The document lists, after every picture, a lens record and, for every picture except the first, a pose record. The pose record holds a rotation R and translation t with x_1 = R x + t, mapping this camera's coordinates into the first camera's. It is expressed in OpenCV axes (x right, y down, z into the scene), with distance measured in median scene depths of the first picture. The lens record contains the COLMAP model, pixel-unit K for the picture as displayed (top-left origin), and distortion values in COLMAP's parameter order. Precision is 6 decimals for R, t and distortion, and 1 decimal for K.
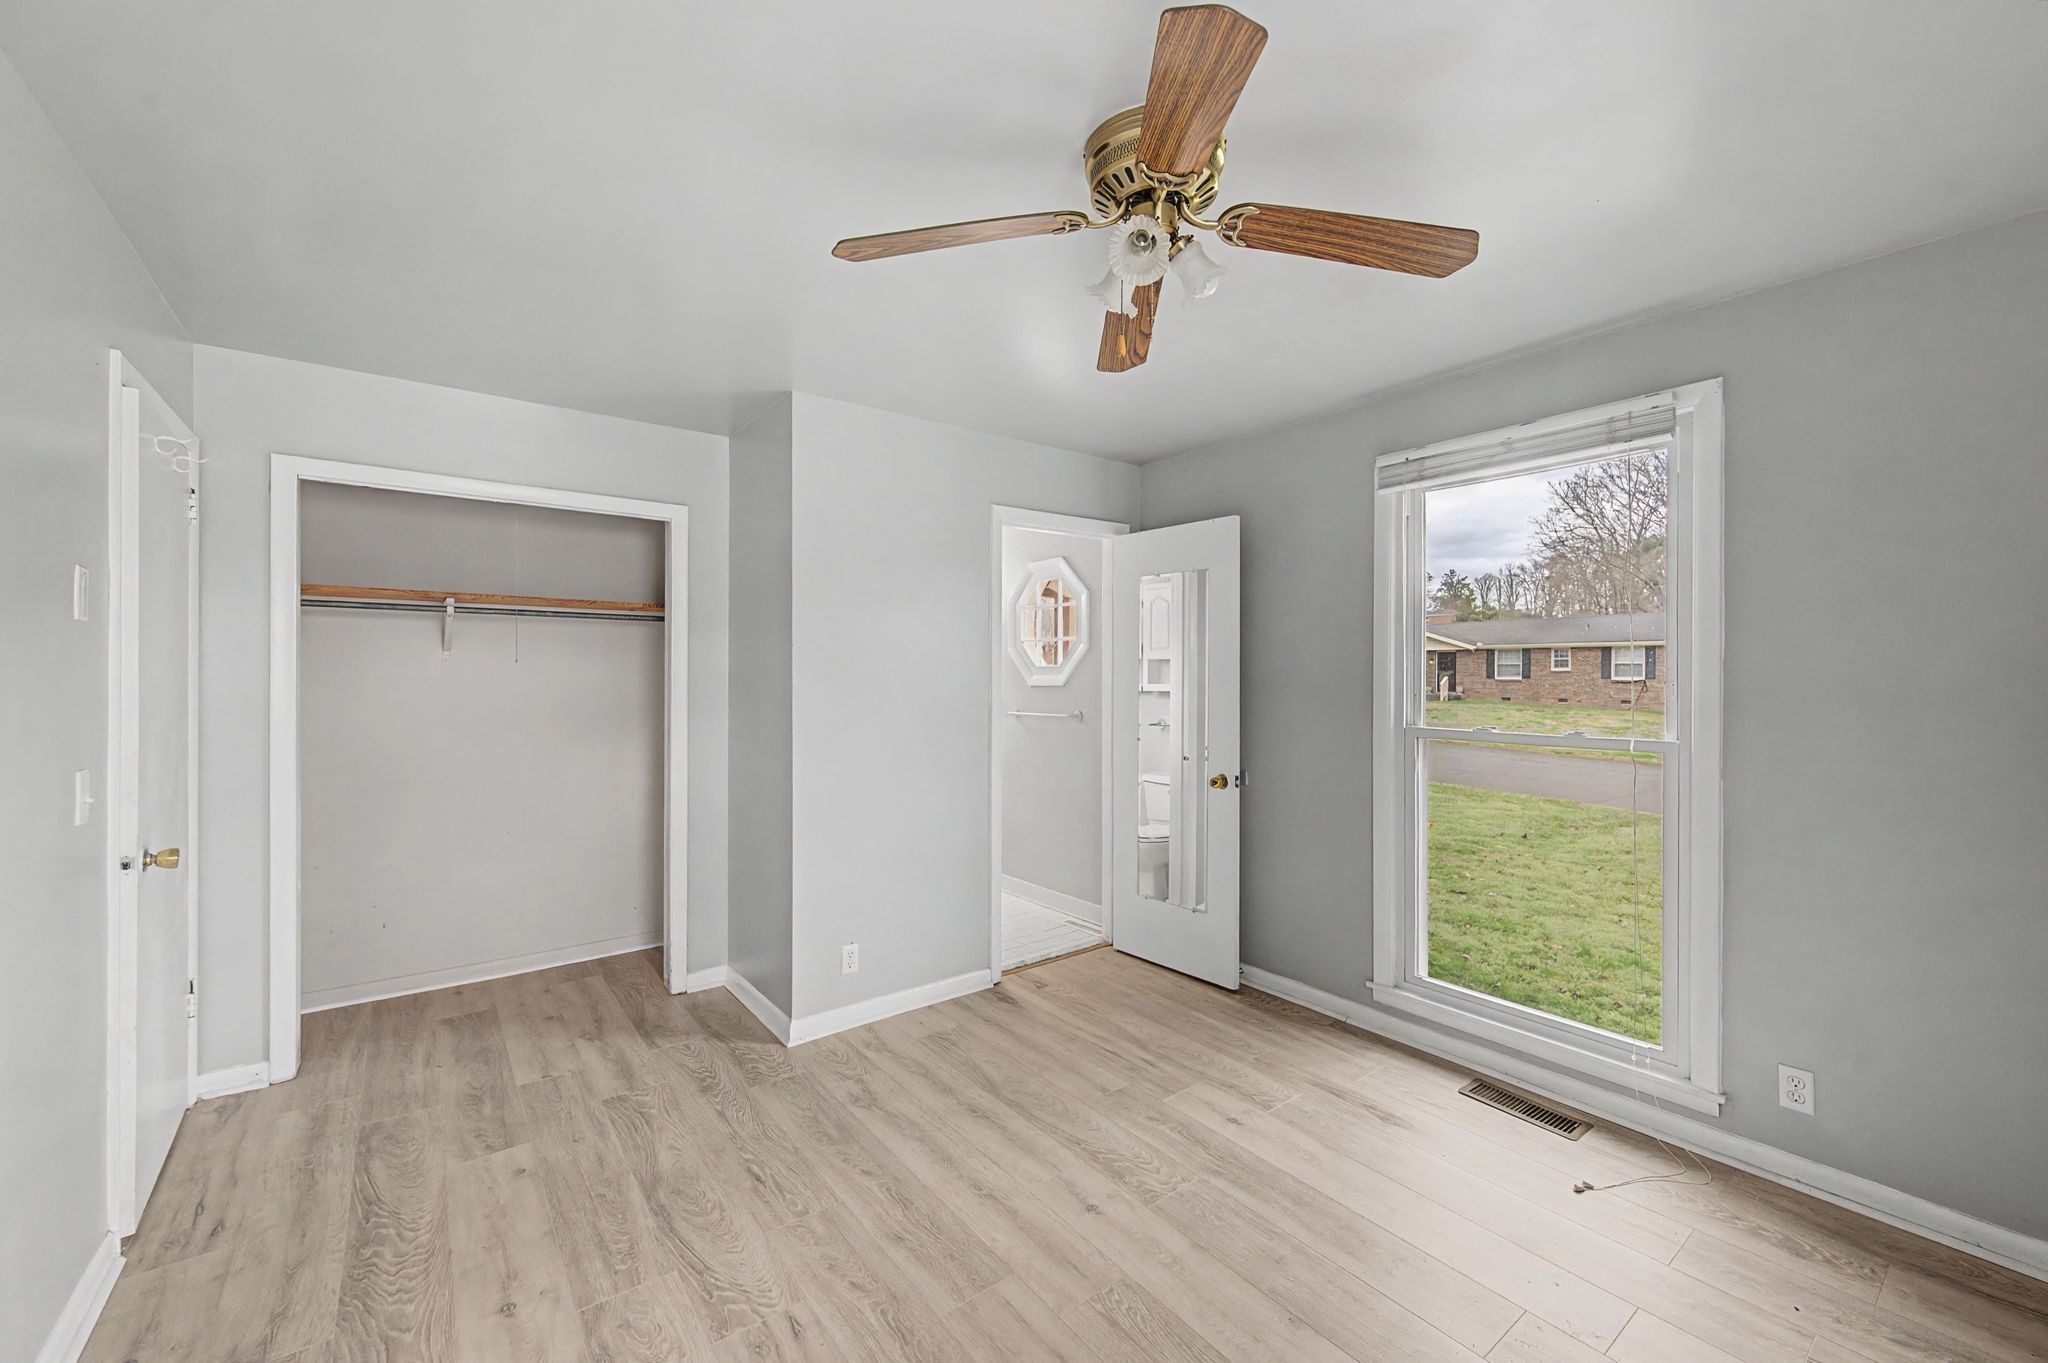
lens RADIAL K [[814.4, 0, 1025.7], [0, 814.4, 672.8], [0, 0, 1]] dist [0.006078, -0.000857]
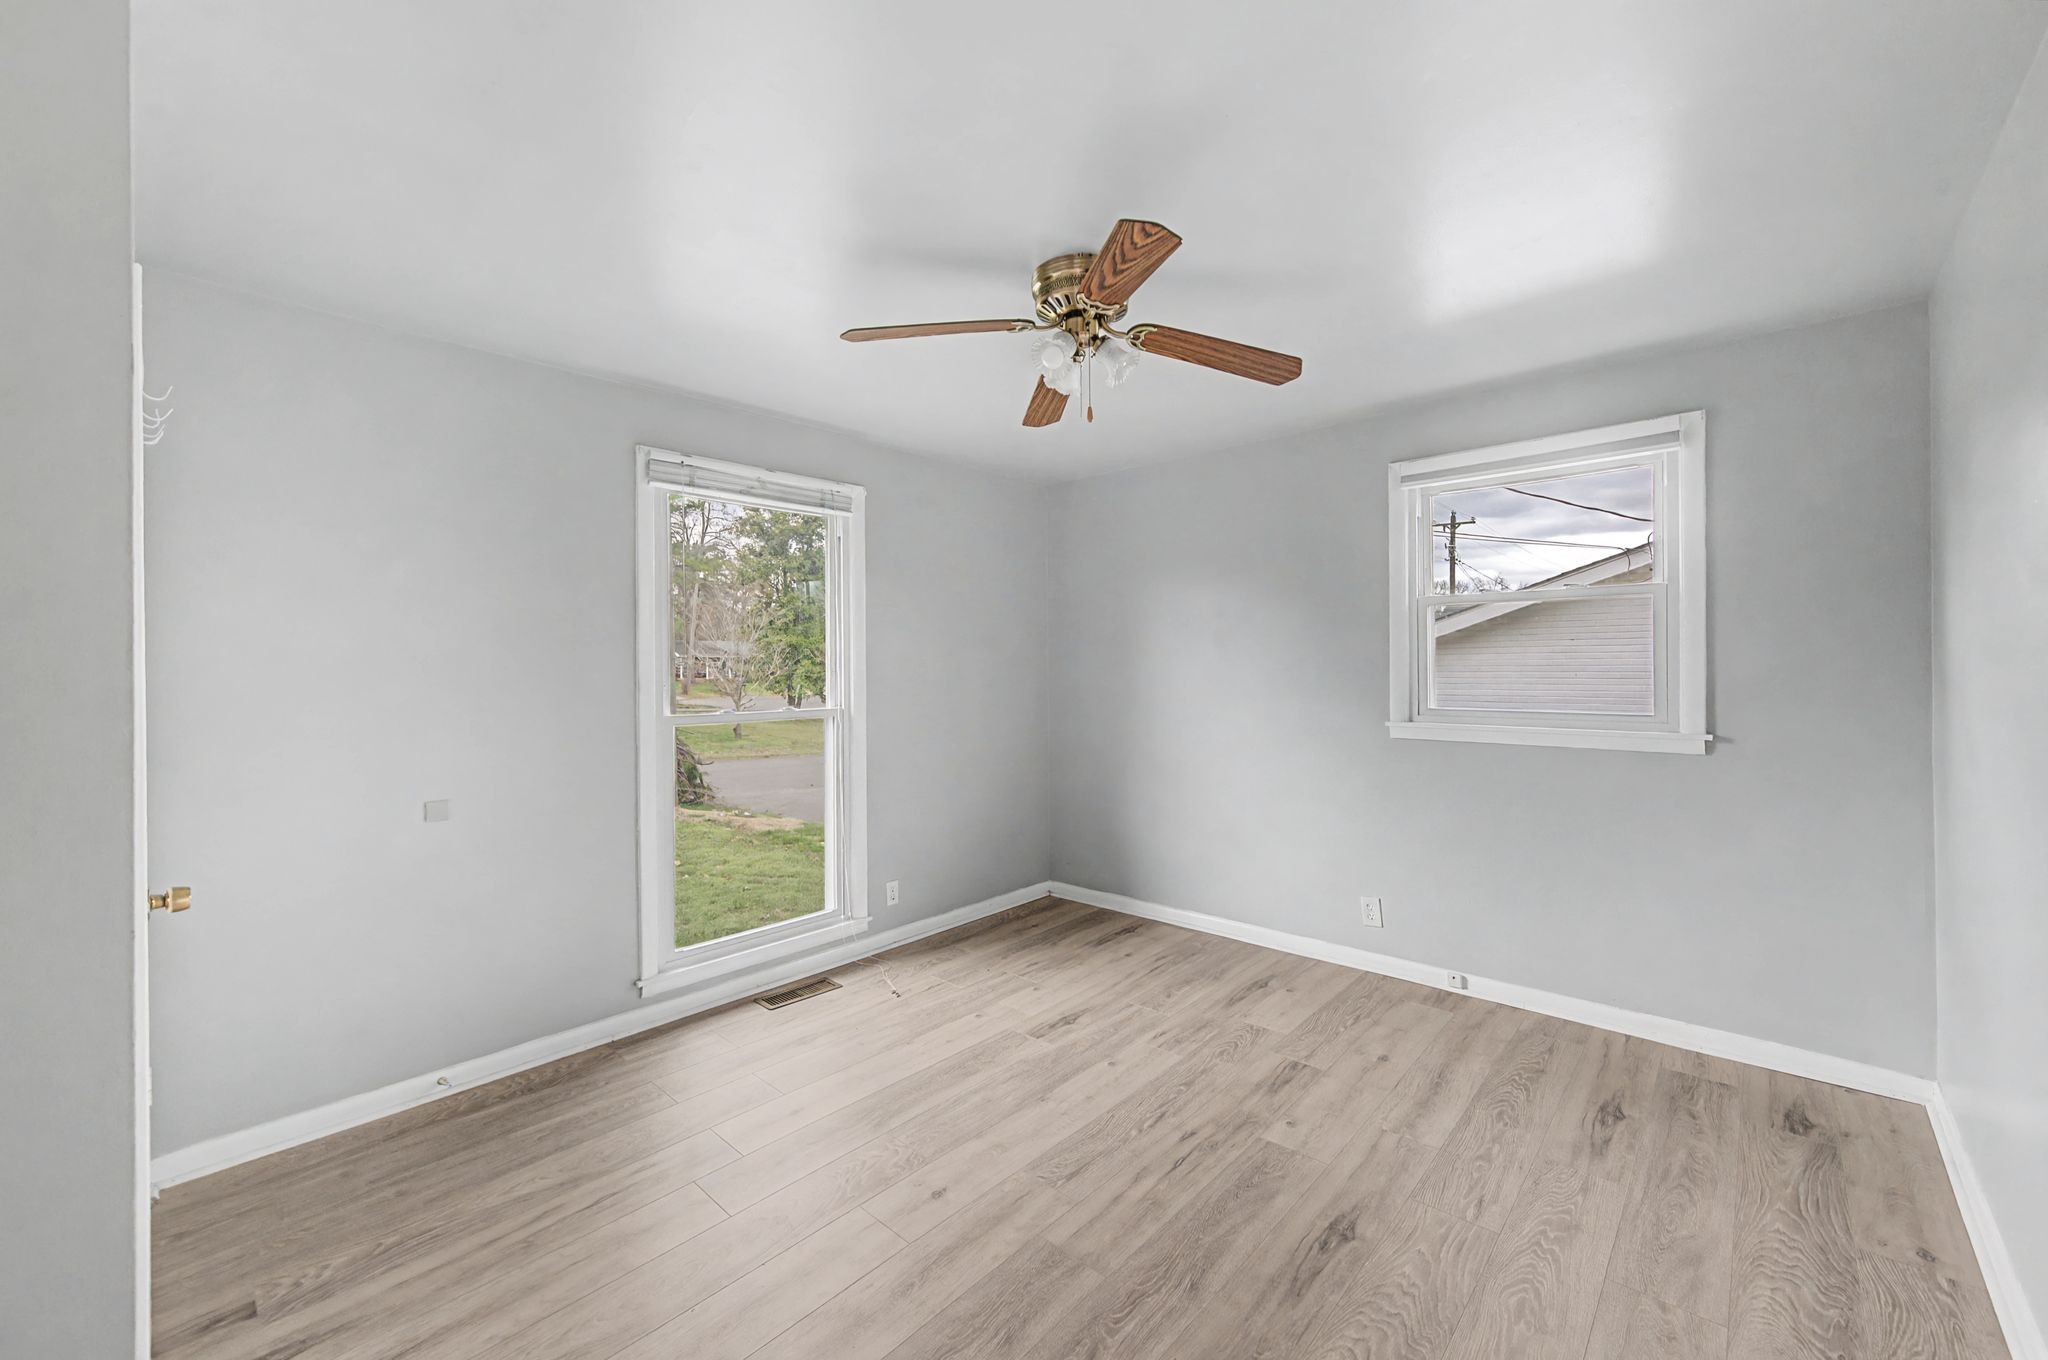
lens RADIAL K [[814.4, 0, 1025.7], [0, 814.4, 675.5], [0, 0, 1]] dist [0.006078, -0.000857]
pose [[-0.186080, -0.007339, 0.982507, -0.751679], [0.008279, 0.999925, 0.009037, 0.009205], [-0.982500, 0.009816, -0.186005, 0.879214]]
